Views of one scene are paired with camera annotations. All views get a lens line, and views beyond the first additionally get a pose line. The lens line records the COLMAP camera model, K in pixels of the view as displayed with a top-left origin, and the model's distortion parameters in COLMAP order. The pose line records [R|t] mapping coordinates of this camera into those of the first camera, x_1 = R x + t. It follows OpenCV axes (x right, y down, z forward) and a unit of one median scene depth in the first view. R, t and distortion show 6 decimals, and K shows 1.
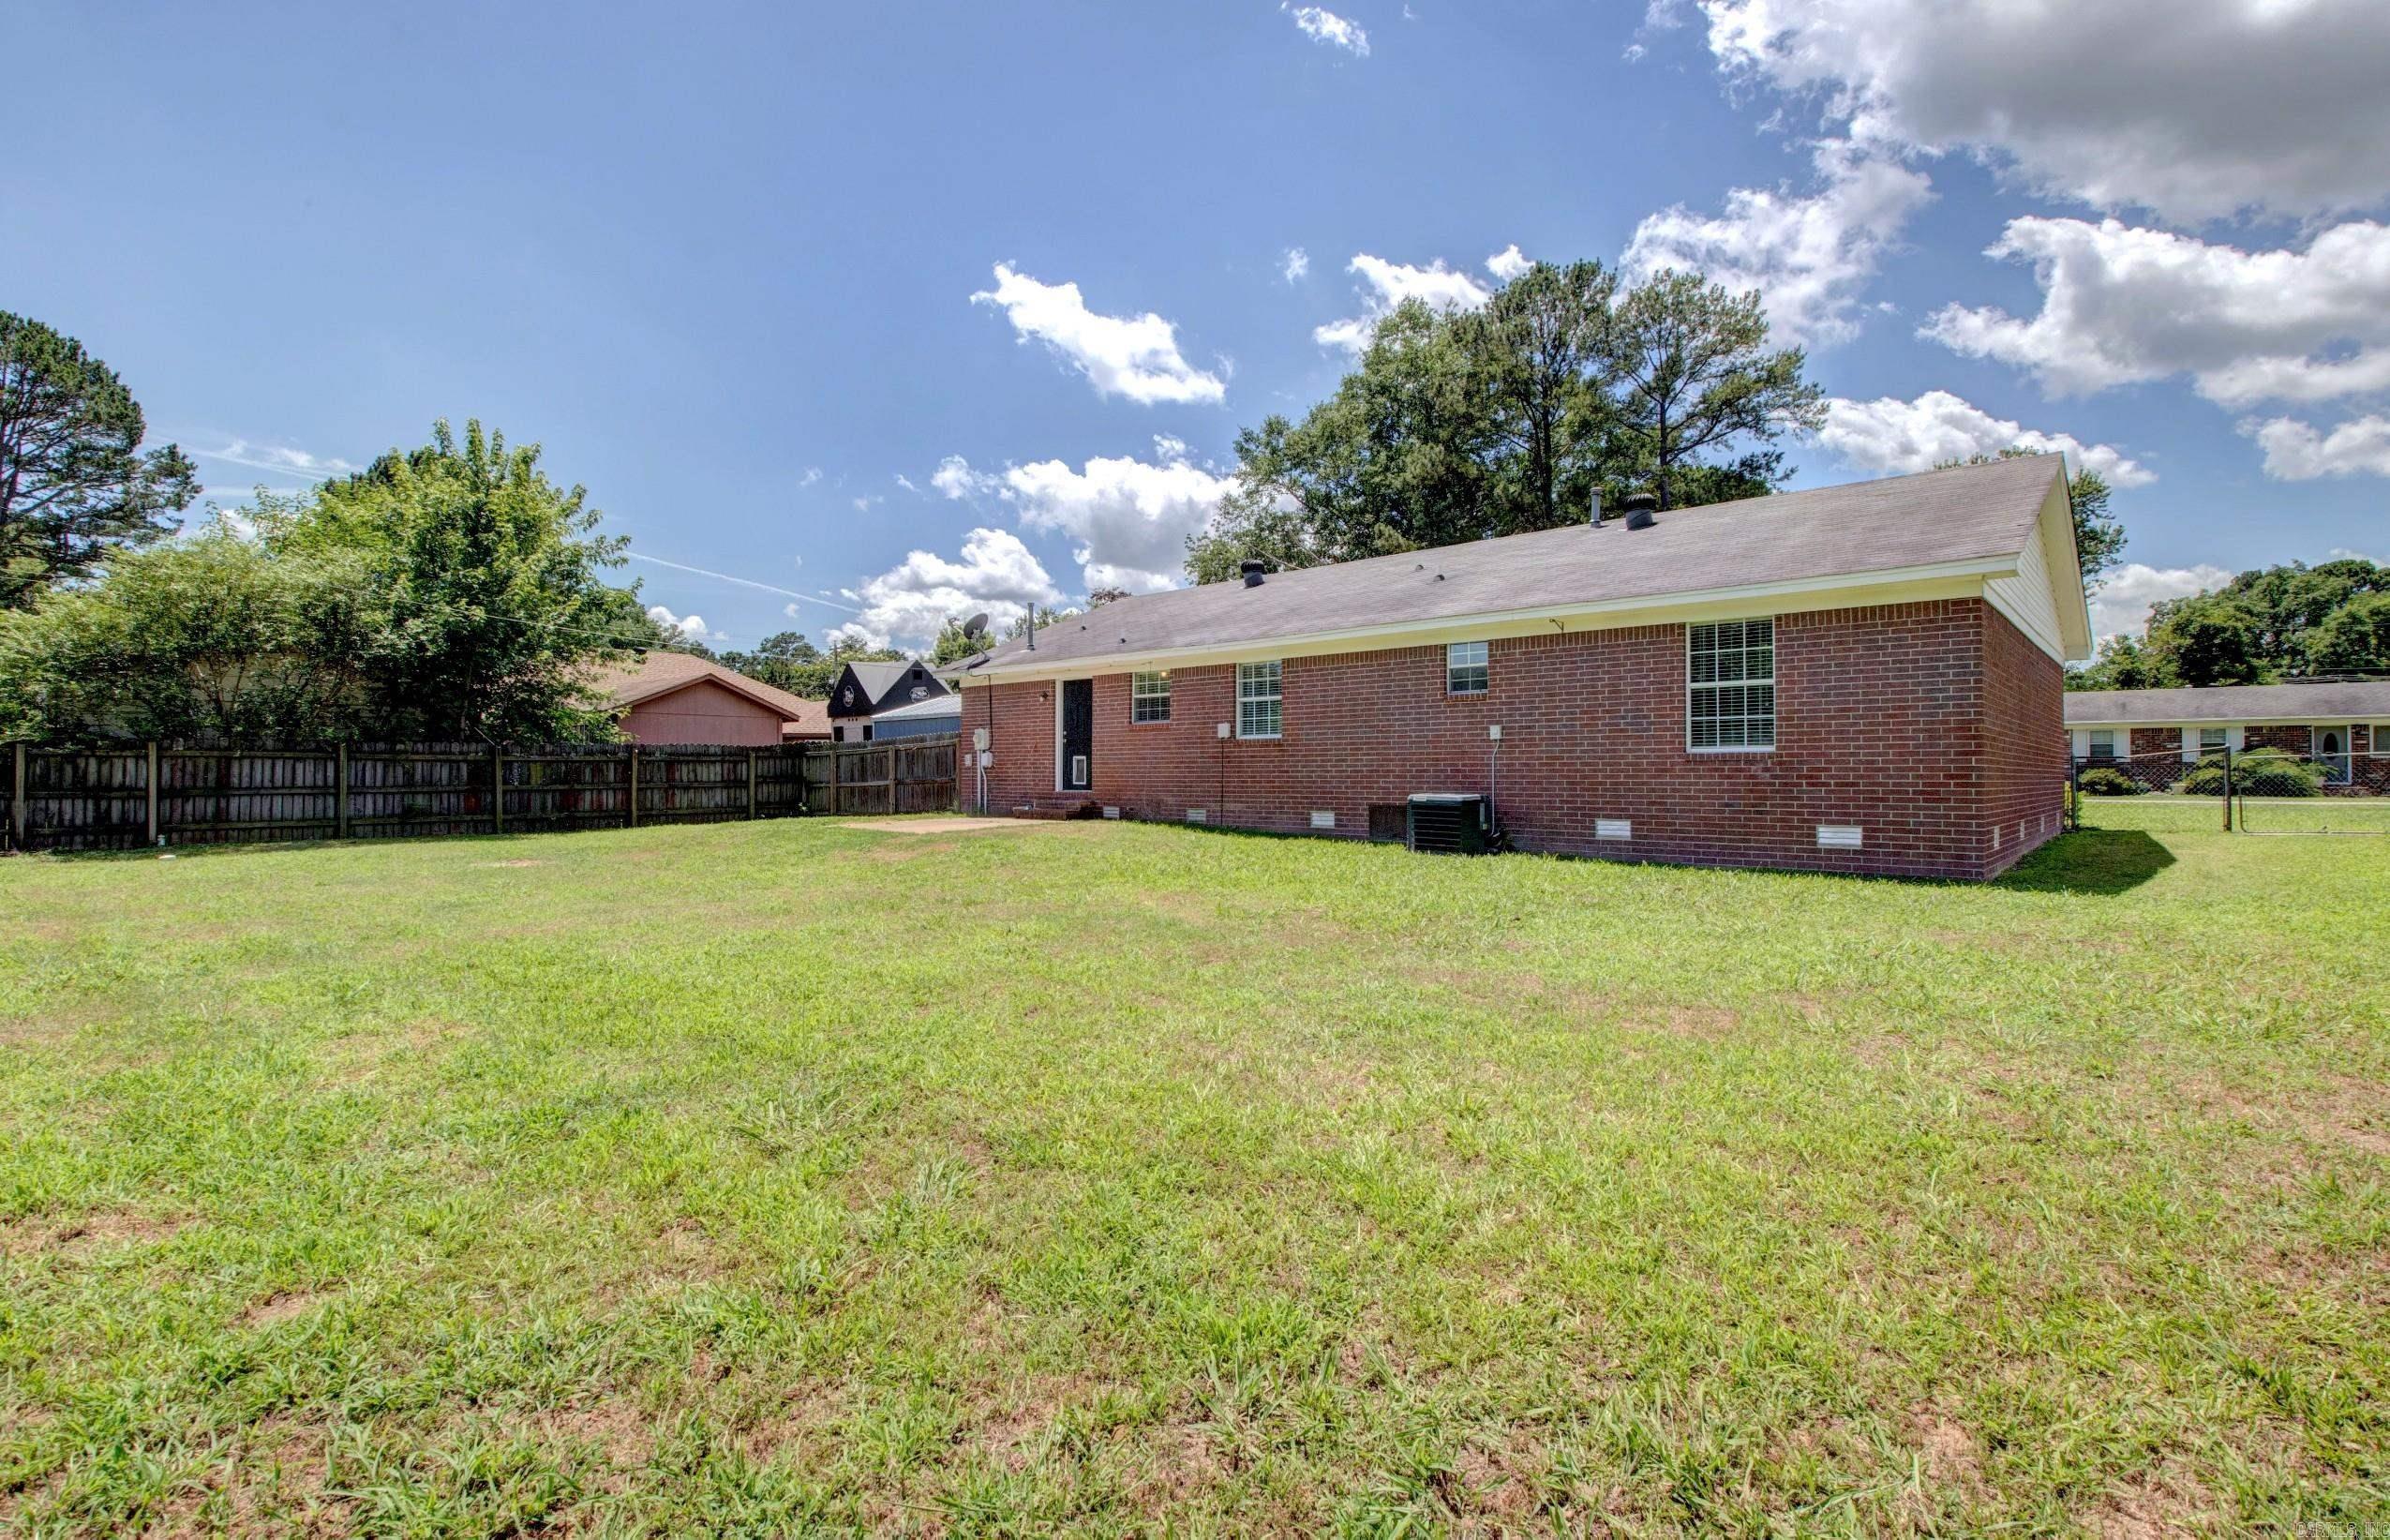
lens RADIAL K [[1116.3, 0, 1170.2], [0, 1116.3, 757.1], [0, 0, 1]] dist [0.006096, -0.018418]
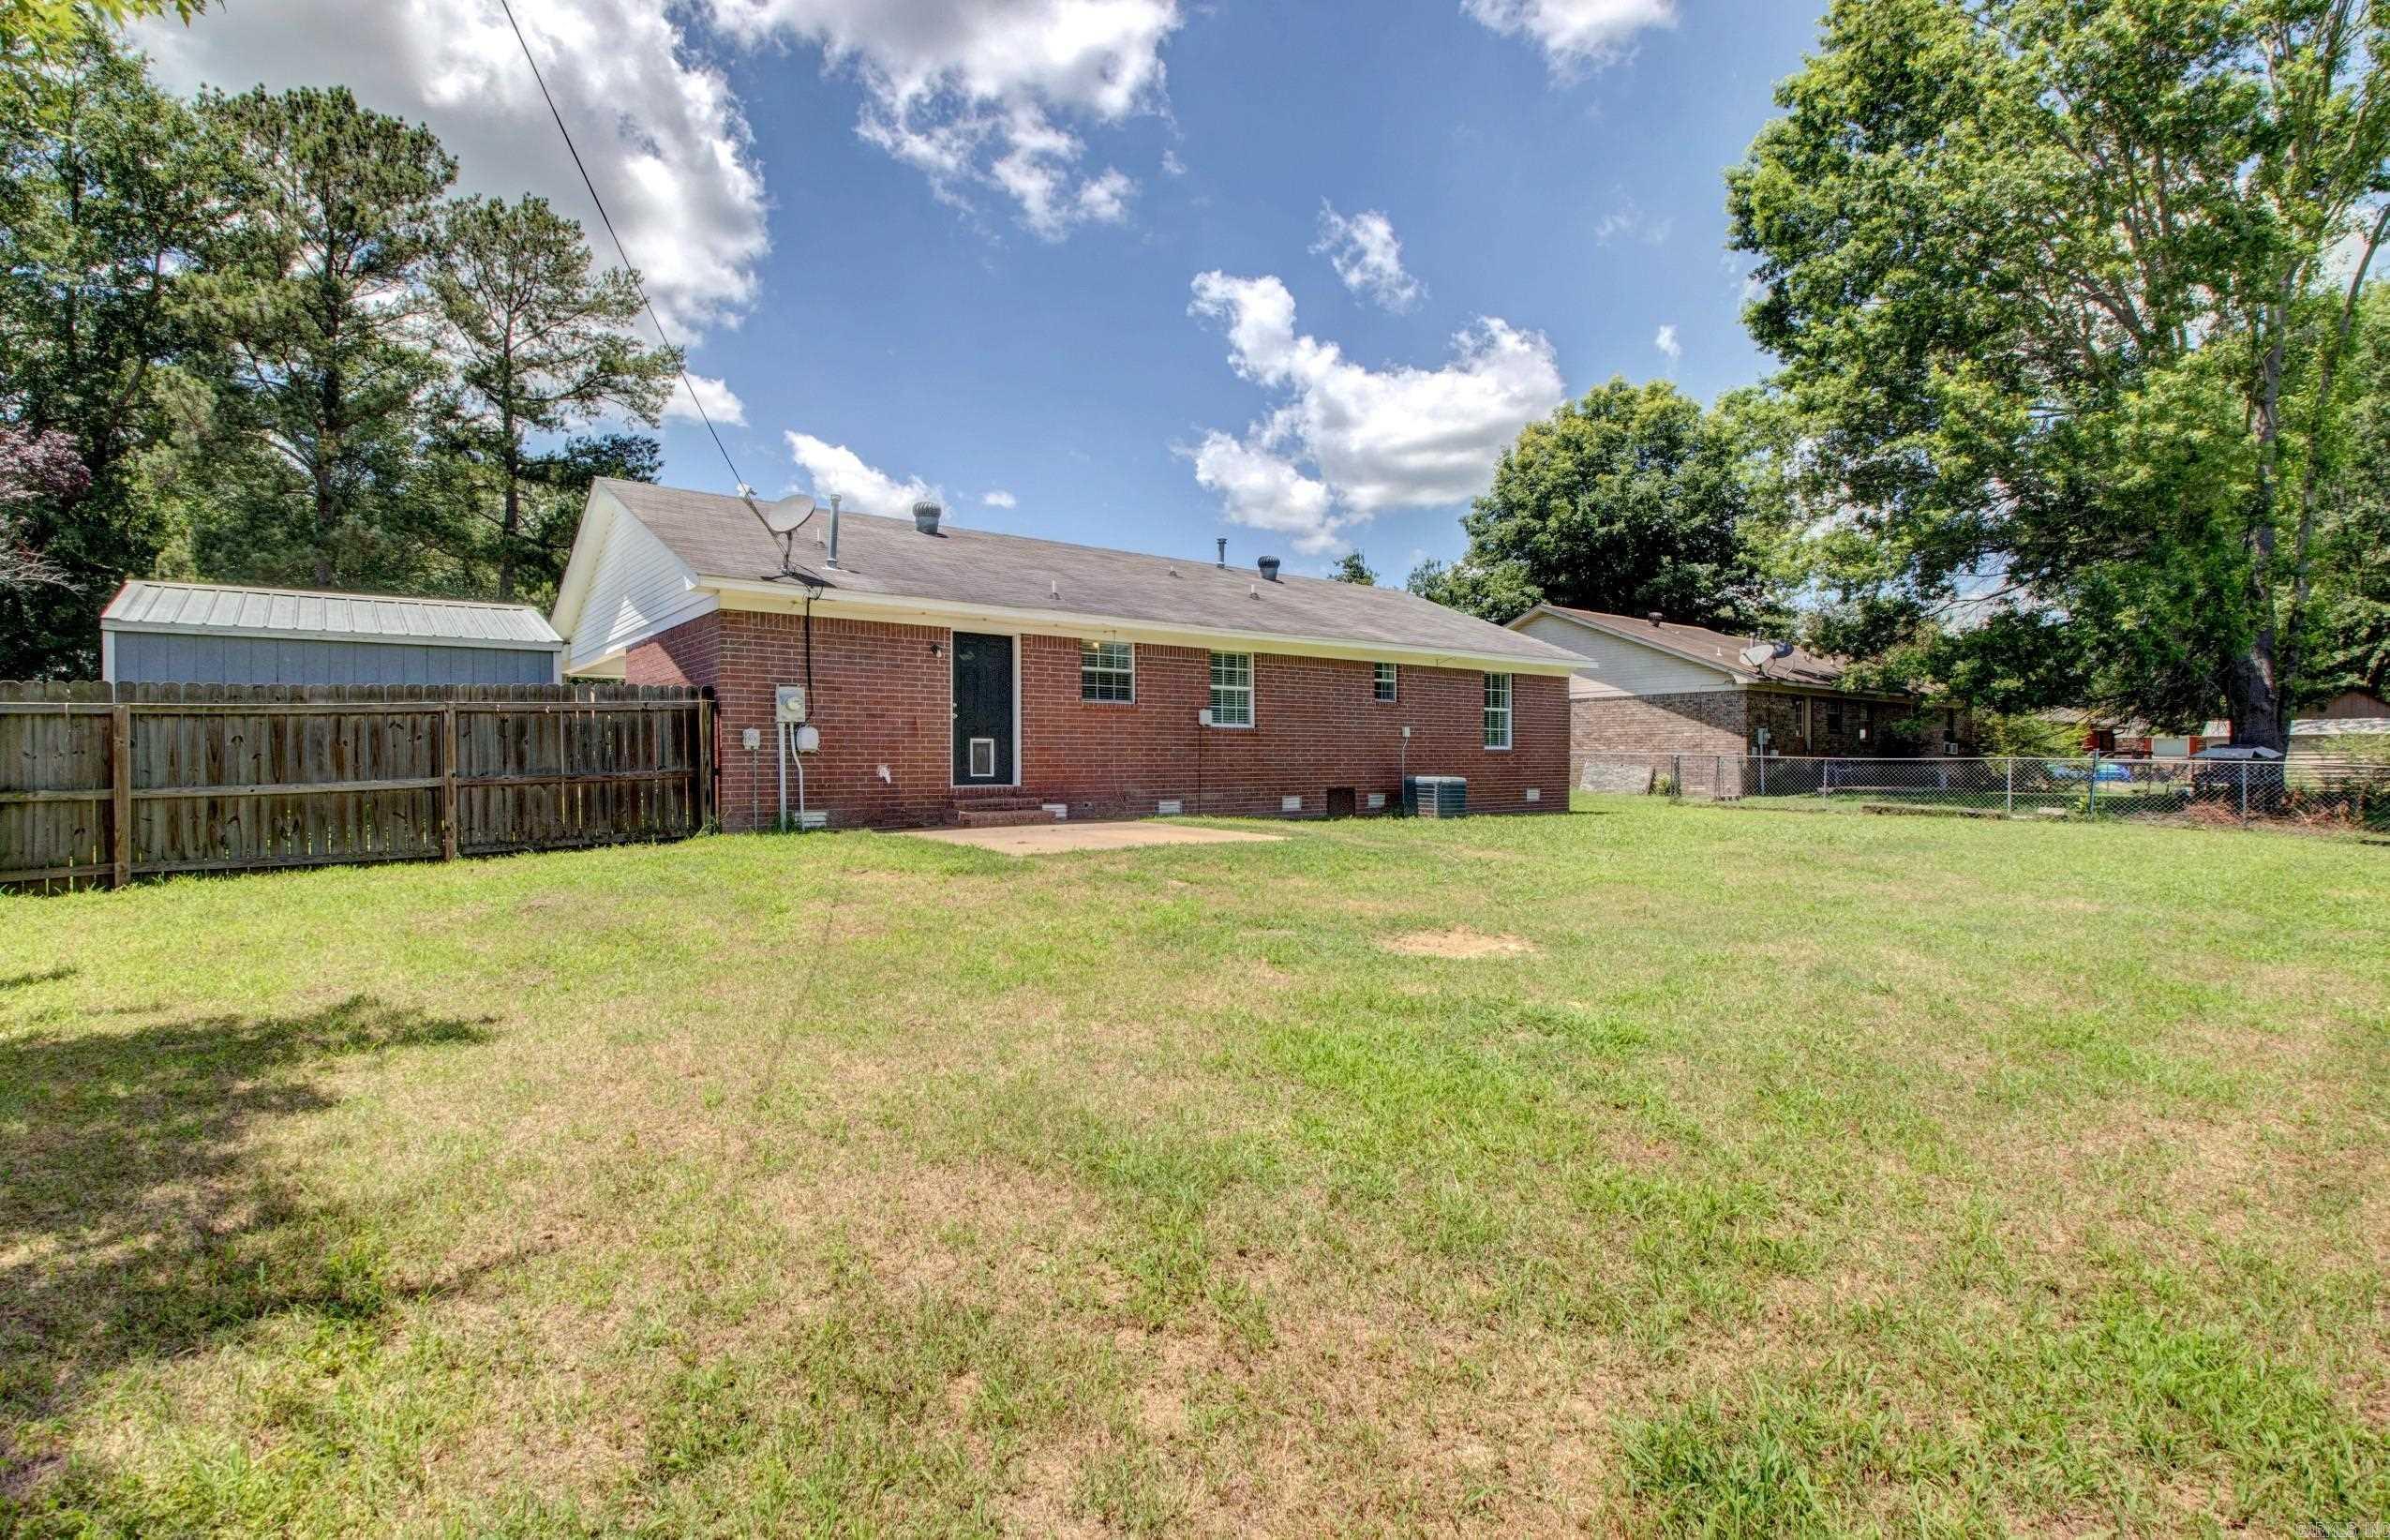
lens RADIAL K [[1116.3, 0, 1209.8], [0, 1116.3, 833.7], [0, 0, 1]] dist [0.006096, -0.018418]
pose [[0.125296, -0.061170, 0.990232, -0.805490], [-0.011291, 0.997945, 0.063075, 0.013865], [-0.992055, -0.019084, 0.124348, 0.765677]]
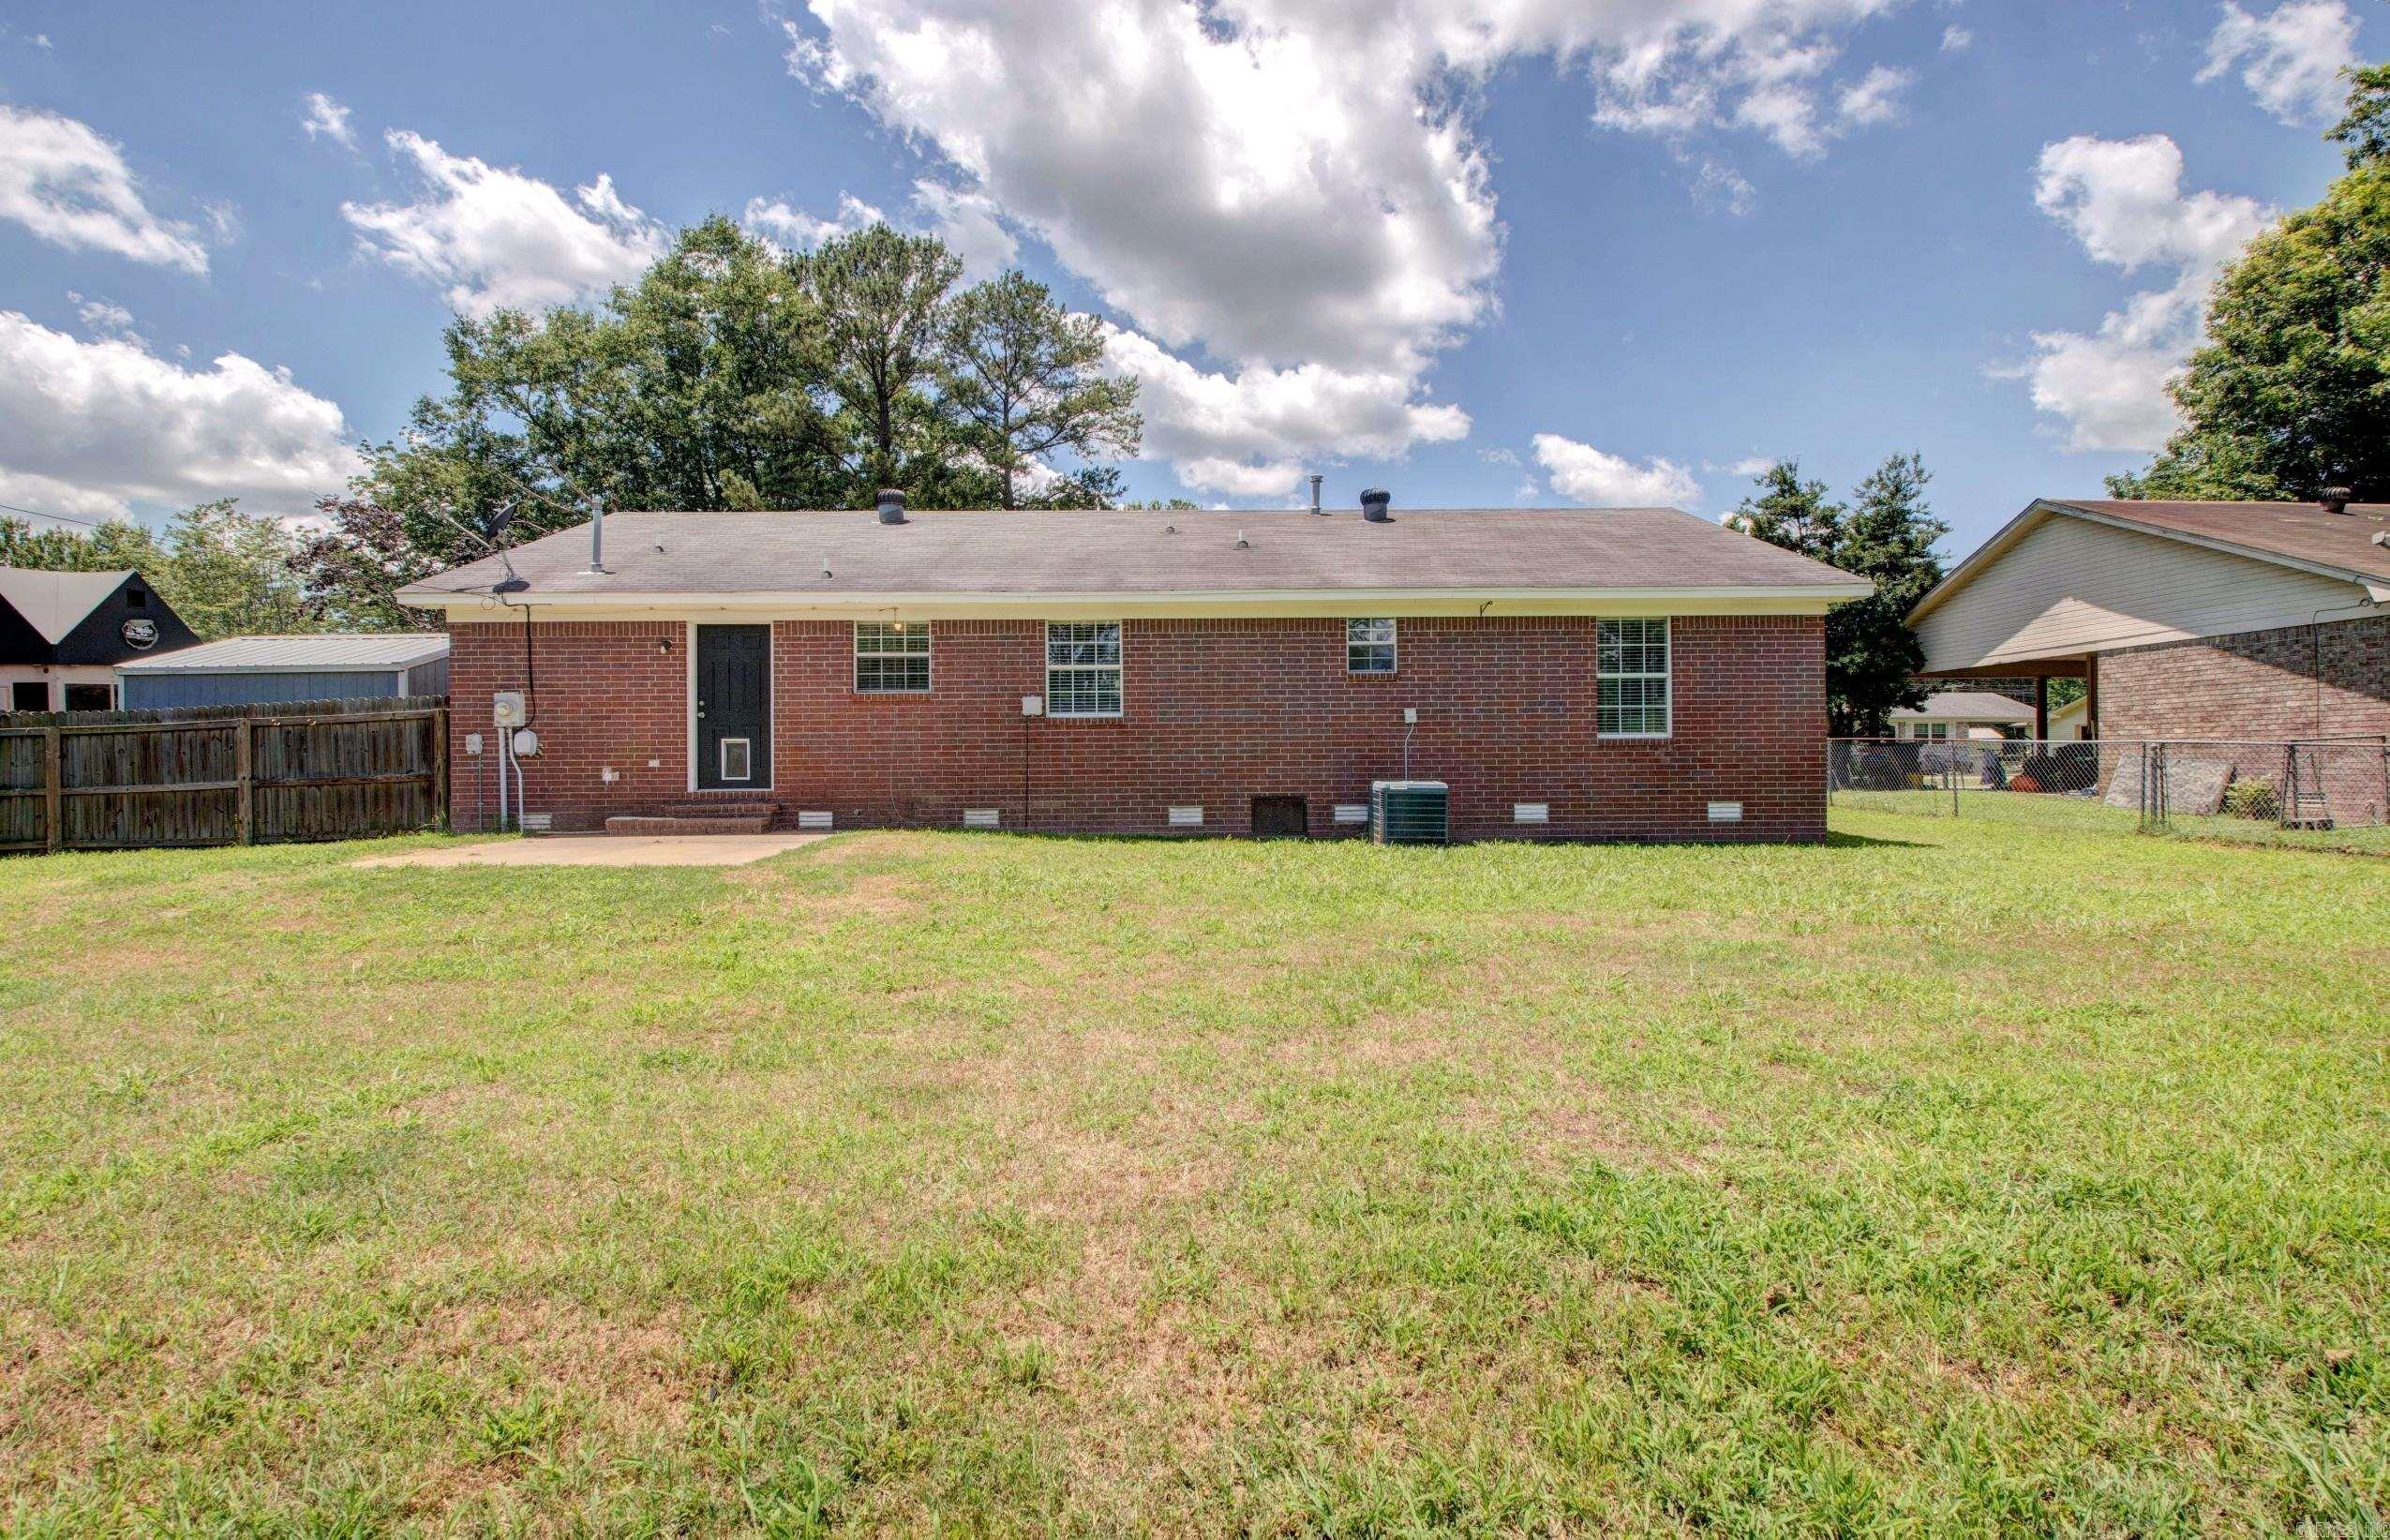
lens RADIAL K [[1116.3, 0, 1186.6], [0, 1116.3, 792.3], [0, 0, 1]] dist [0.006096, -0.018418]
pose [[0.713457, -0.022755, 0.700330, -0.365365], [-0.003130, 0.999359, 0.035660, 0.006875], [-0.700692, -0.027634, 0.712928, 0.327101]]
